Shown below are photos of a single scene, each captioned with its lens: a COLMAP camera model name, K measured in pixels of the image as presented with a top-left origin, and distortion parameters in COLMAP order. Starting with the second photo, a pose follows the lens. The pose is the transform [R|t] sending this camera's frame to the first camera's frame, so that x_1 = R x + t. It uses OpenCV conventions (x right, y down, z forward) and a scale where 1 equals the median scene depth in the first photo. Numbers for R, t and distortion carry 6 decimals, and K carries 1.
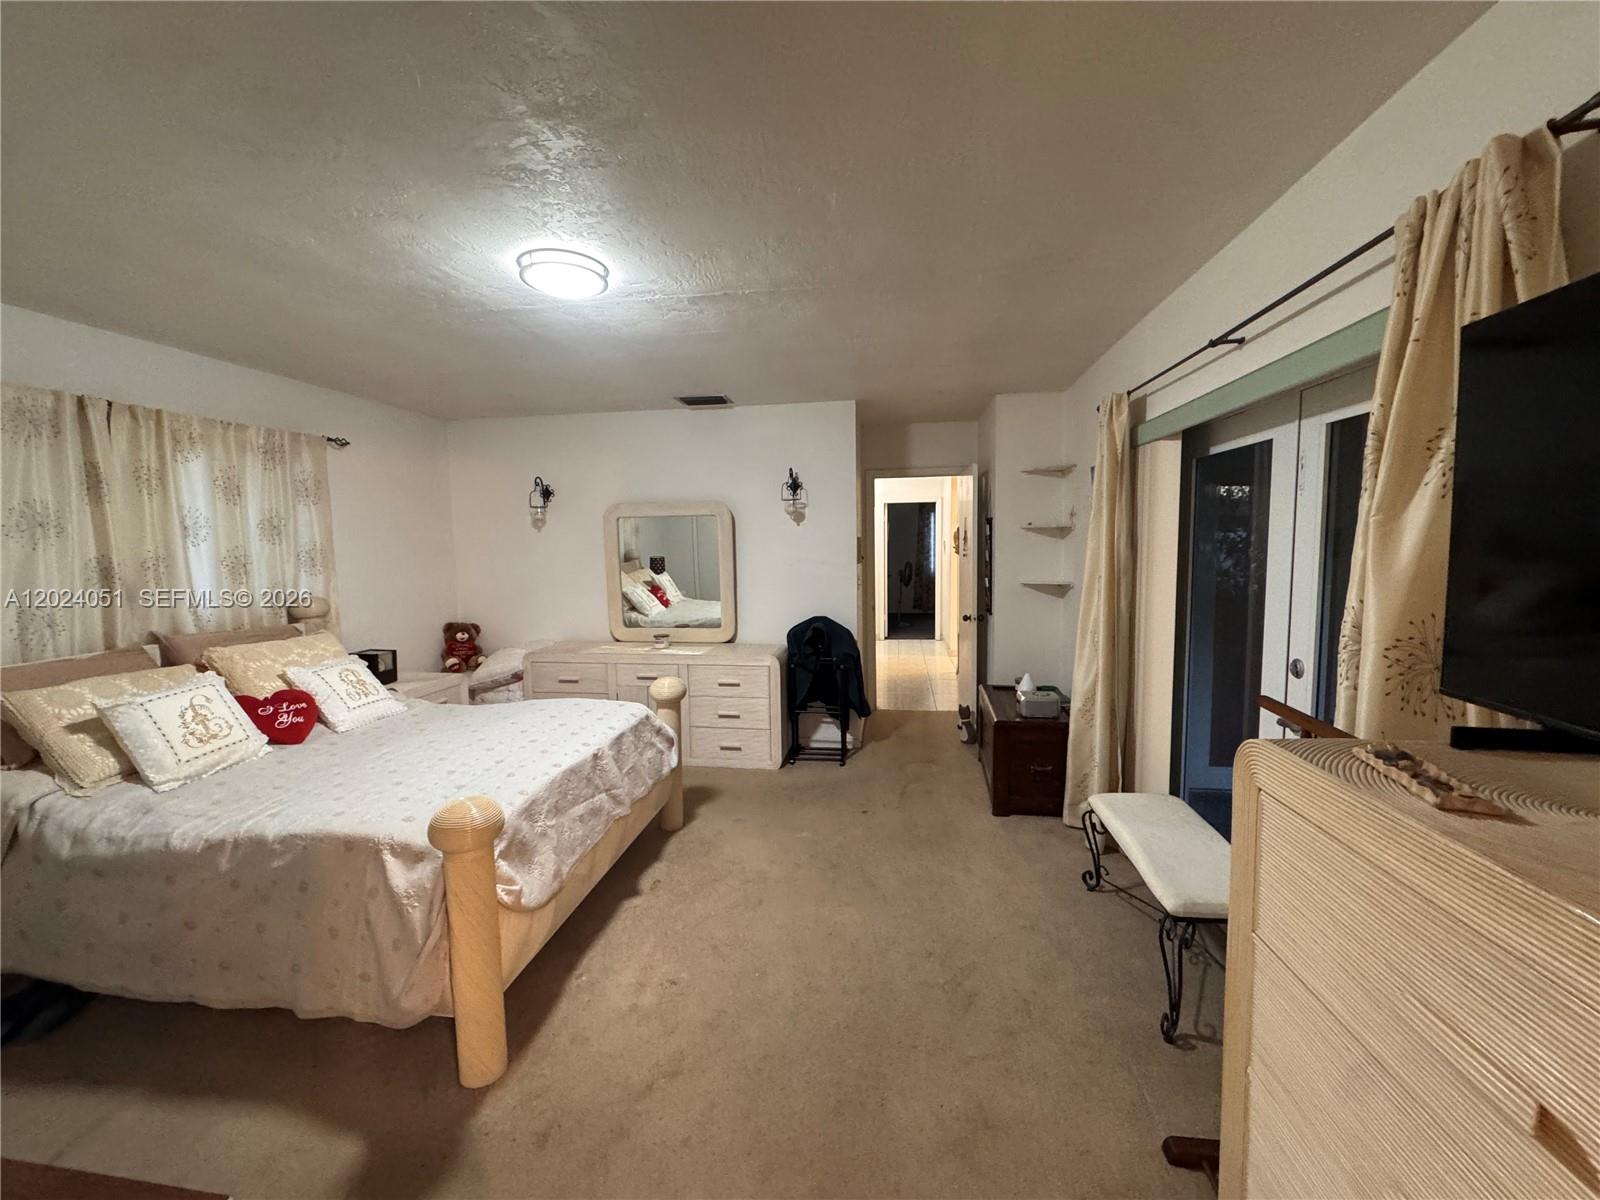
lens RADIAL K [[637.4, 0, 800.4], [0, 637.4, 597.1], [0, 0, 1]] dist [-0.002429, 0.000380]
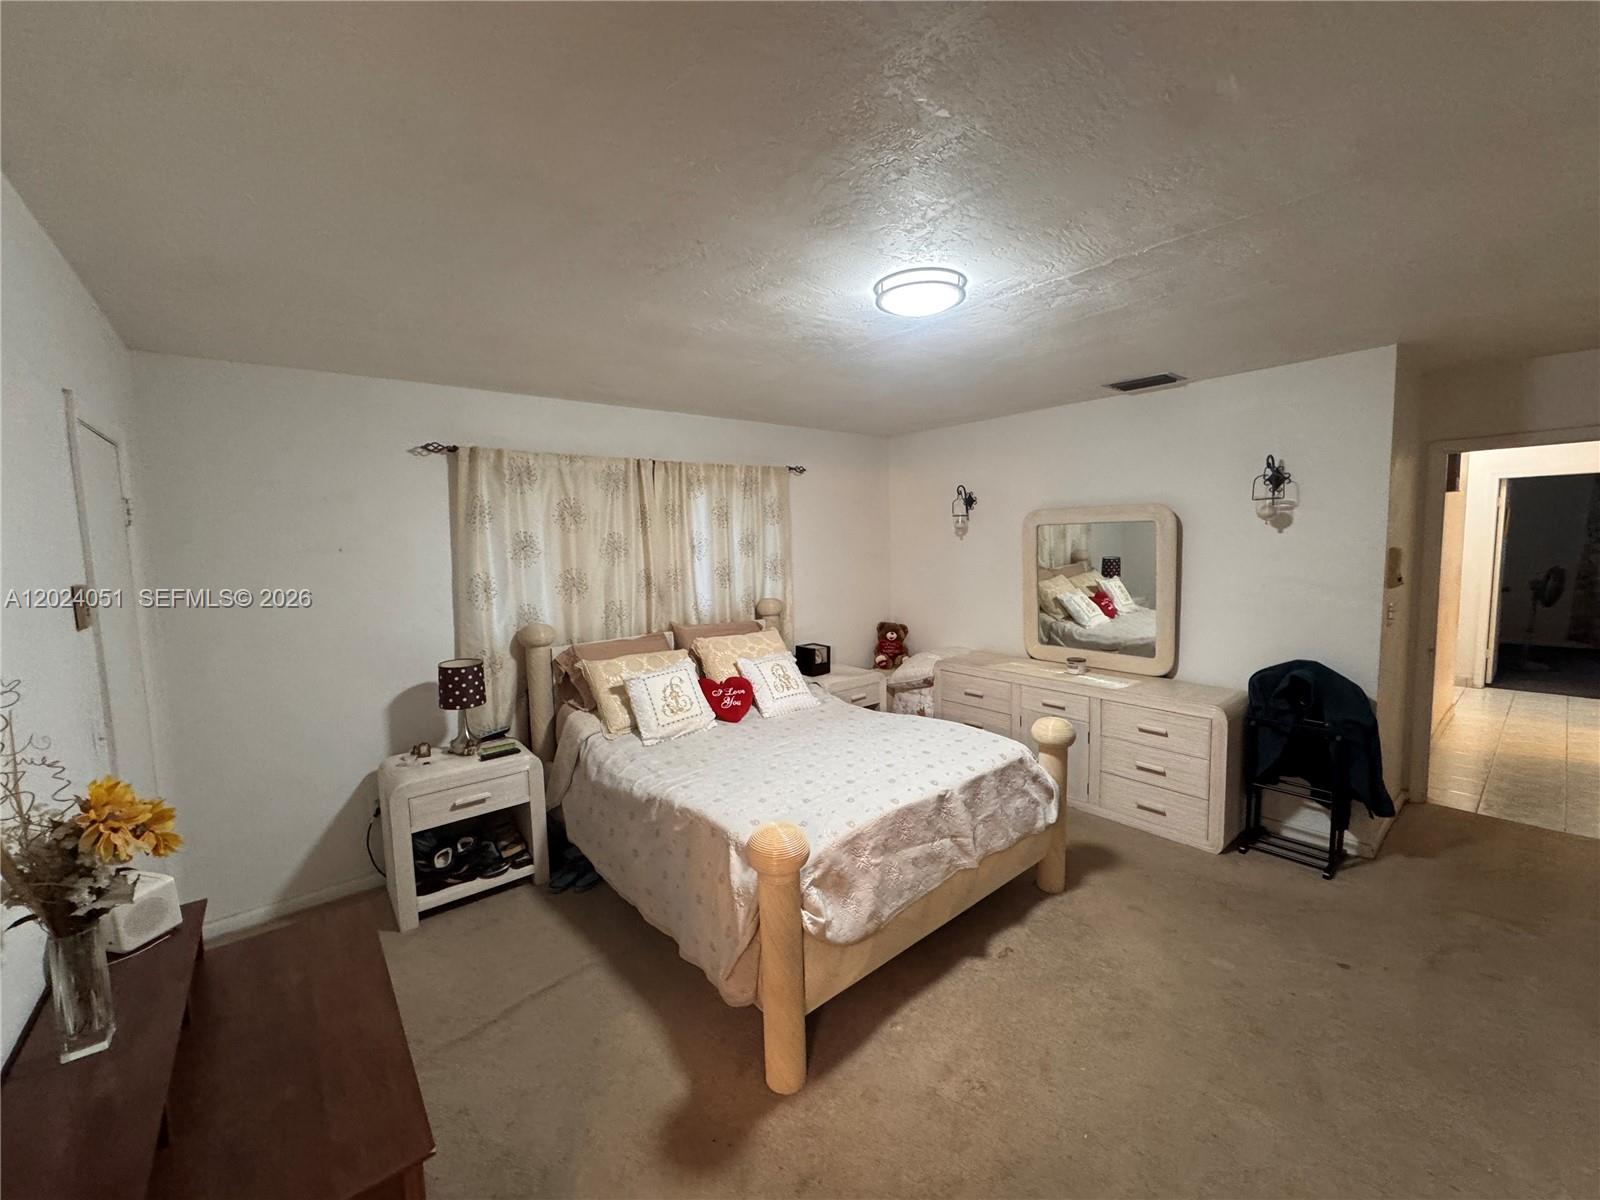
lens RADIAL K [[637.4, 0, 797.5], [0, 637.4, 596.9], [0, 0, 1]] dist [-0.002429, 0.000380]
pose [[0.745220, 0.058676, -0.664232, 0.116120], [-0.044277, 0.998277, 0.038510, -0.067145], [0.665347, 0.000712, 0.746534, 0.136855]]
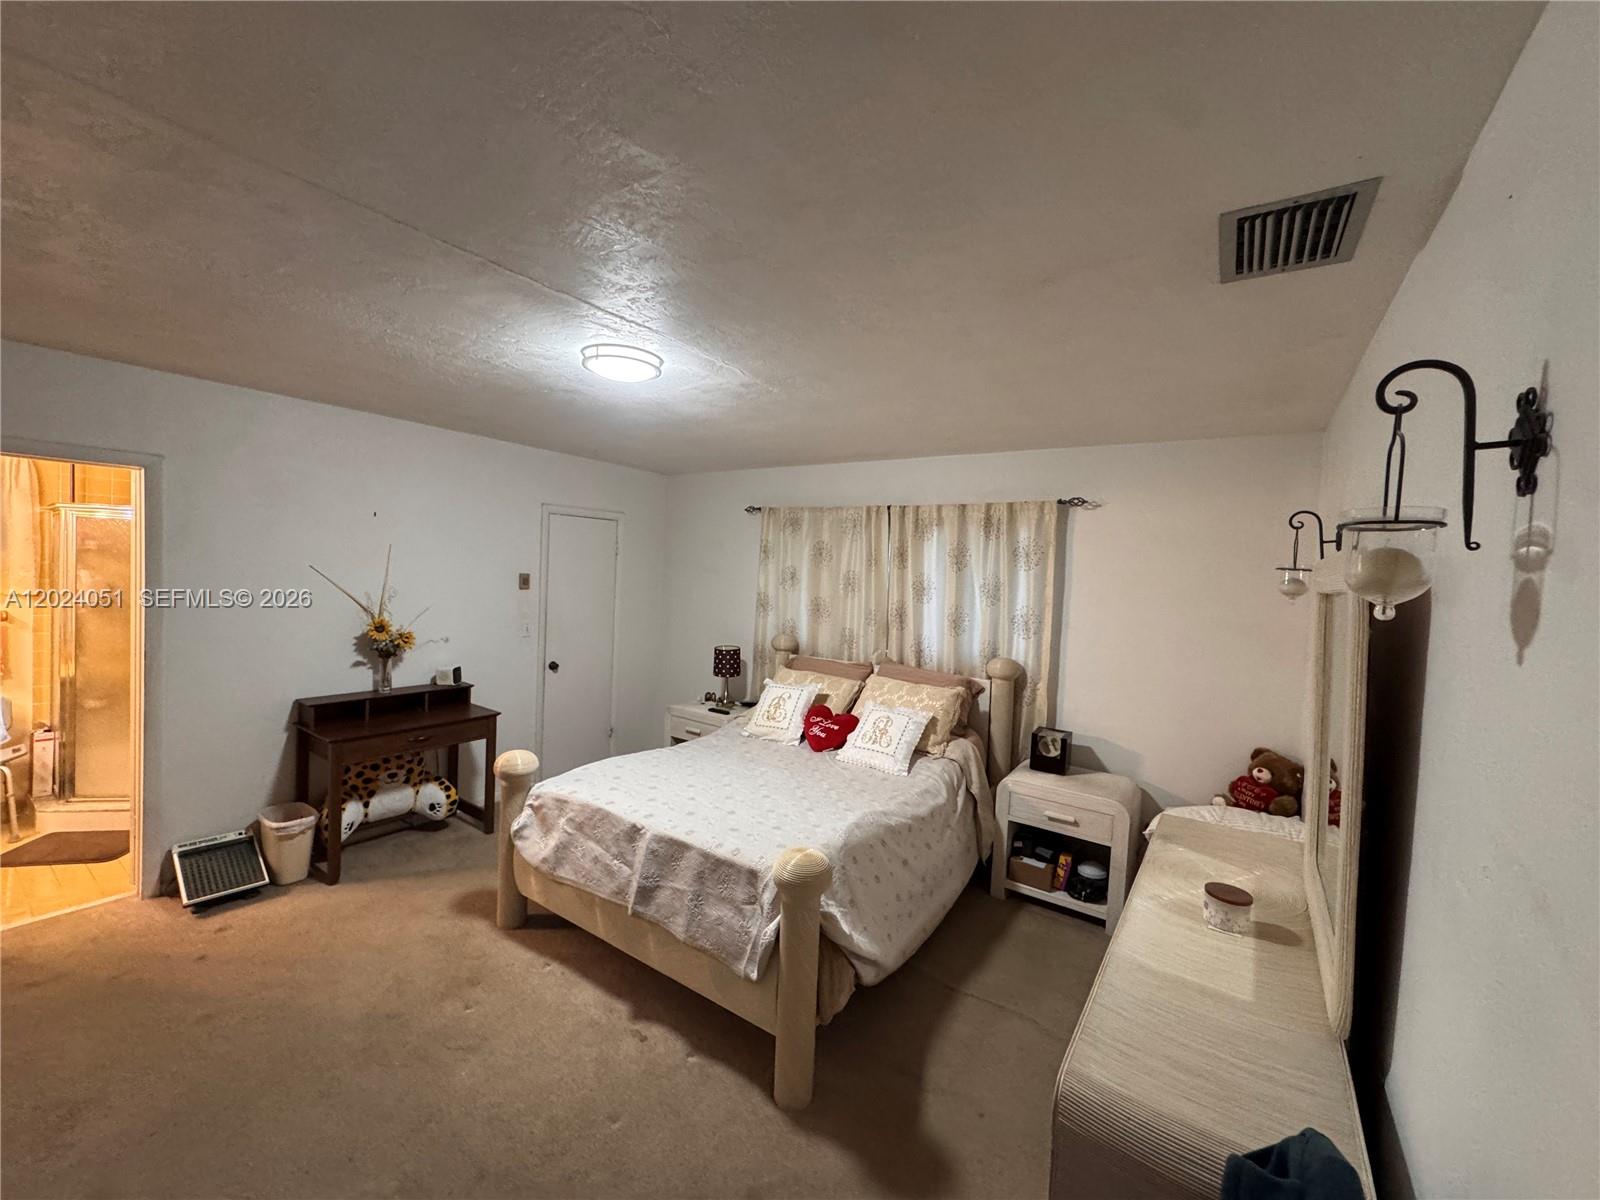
lens RADIAL K [[637.4, 0, 800.2], [0, 637.4, 594.9], [0, 0, 1]] dist [-0.002429, 0.000380]
pose [[-0.442063, 0.030018, -0.896482, 0.385655], [-0.117060, 0.988962, 0.090838, -0.198801], [0.889313, 0.145098, -0.433670, 1.430701]]
